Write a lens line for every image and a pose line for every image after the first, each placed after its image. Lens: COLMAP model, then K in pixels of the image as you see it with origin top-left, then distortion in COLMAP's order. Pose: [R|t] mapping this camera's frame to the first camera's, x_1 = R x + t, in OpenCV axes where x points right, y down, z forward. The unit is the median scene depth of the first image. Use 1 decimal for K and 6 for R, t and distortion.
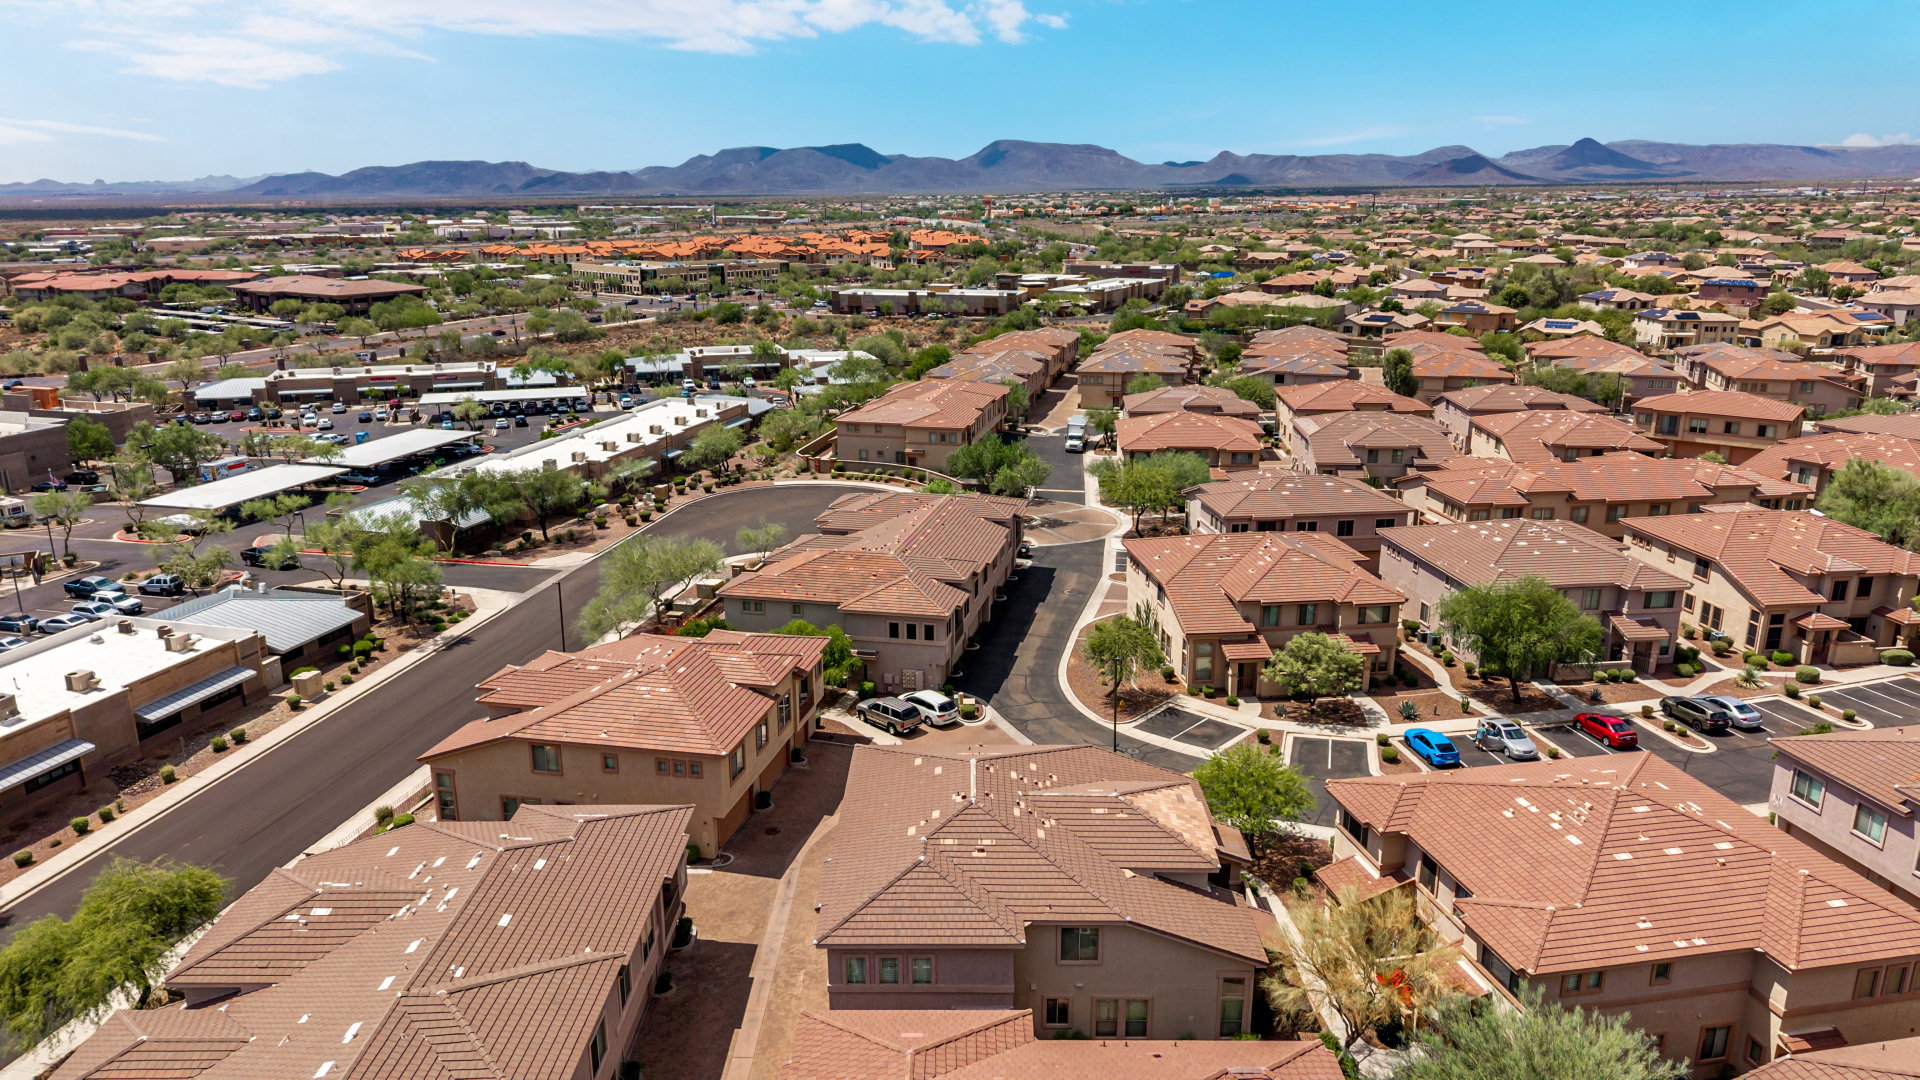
lens RADIAL K [[1277.7, 0, 957.0], [0, 1277.7, 513.0], [0, 0, 1]] dist [0.038535, -0.041276]
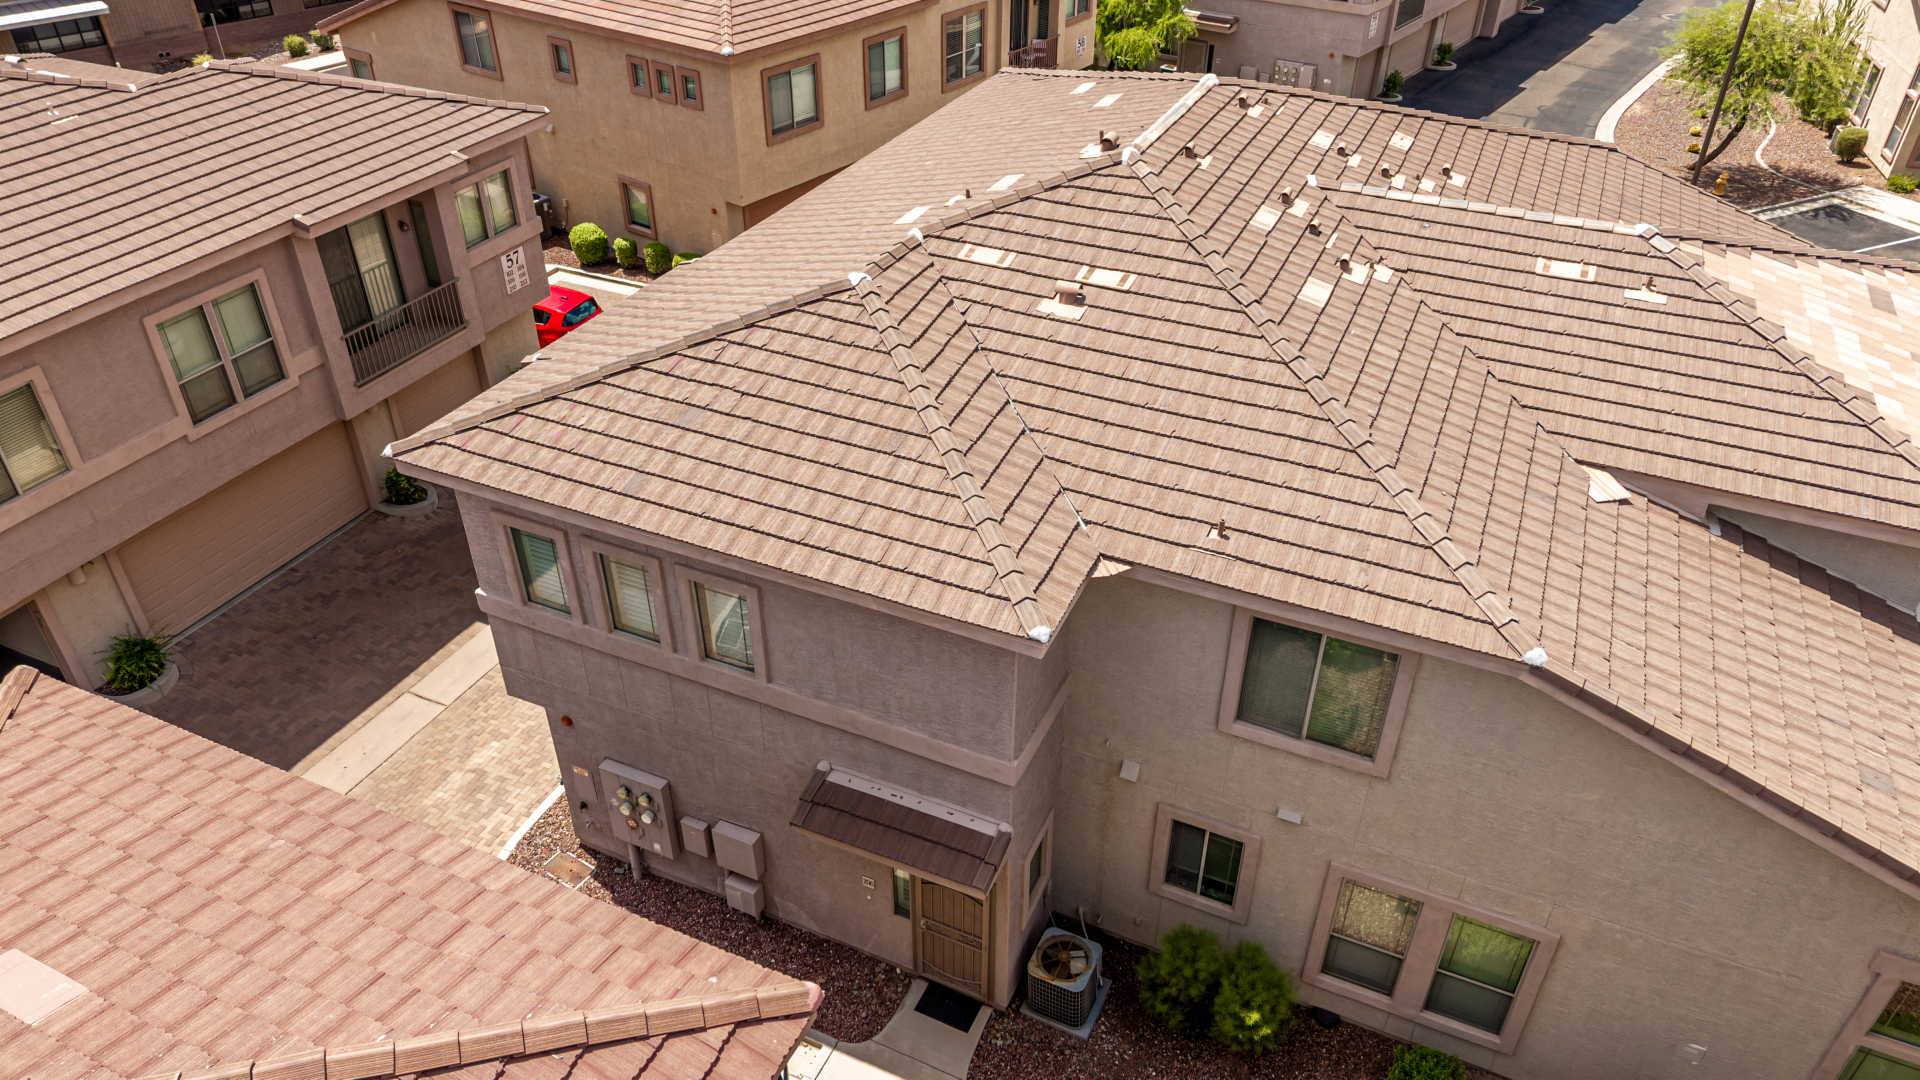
lens RADIAL K [[1277.7, 0, 952.3], [0, 1277.7, 538.3], [0, 0, 1]] dist [0.038535, -0.041276]
pose [[0.909593, 0.239197, -0.339744, 0.107432], [-0.105817, 0.924068, 0.367288, 0.214054], [0.401801, -0.298131, 0.865837, 0.734729]]
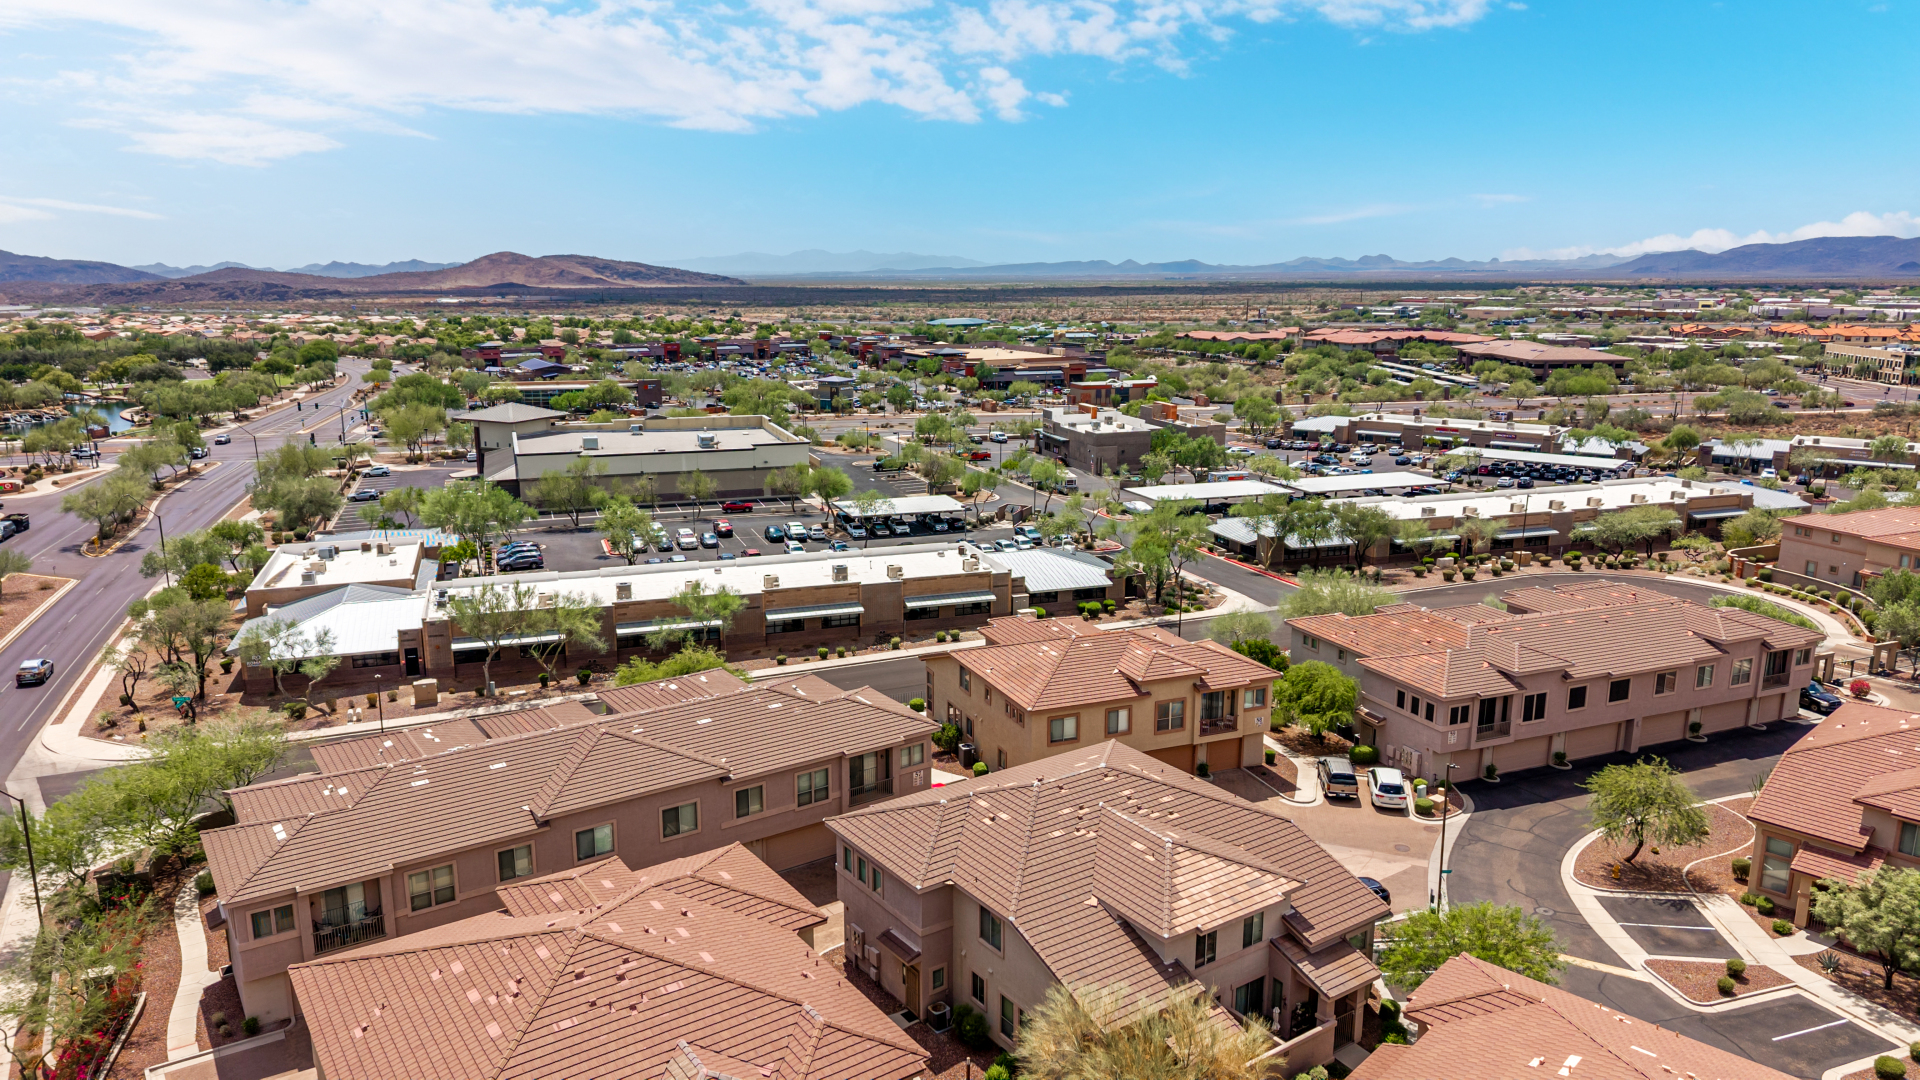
lens RADIAL K [[1277.7, 0, 972.1], [0, 1277.7, 526.8], [0, 0, 1]] dist [0.038535, -0.041276]
pose [[0.580391, 0.168771, -0.796657, 0.825551], [-0.206135, 0.976875, 0.056774, -0.029893], [0.787817, 0.131268, 0.601759, 0.324999]]
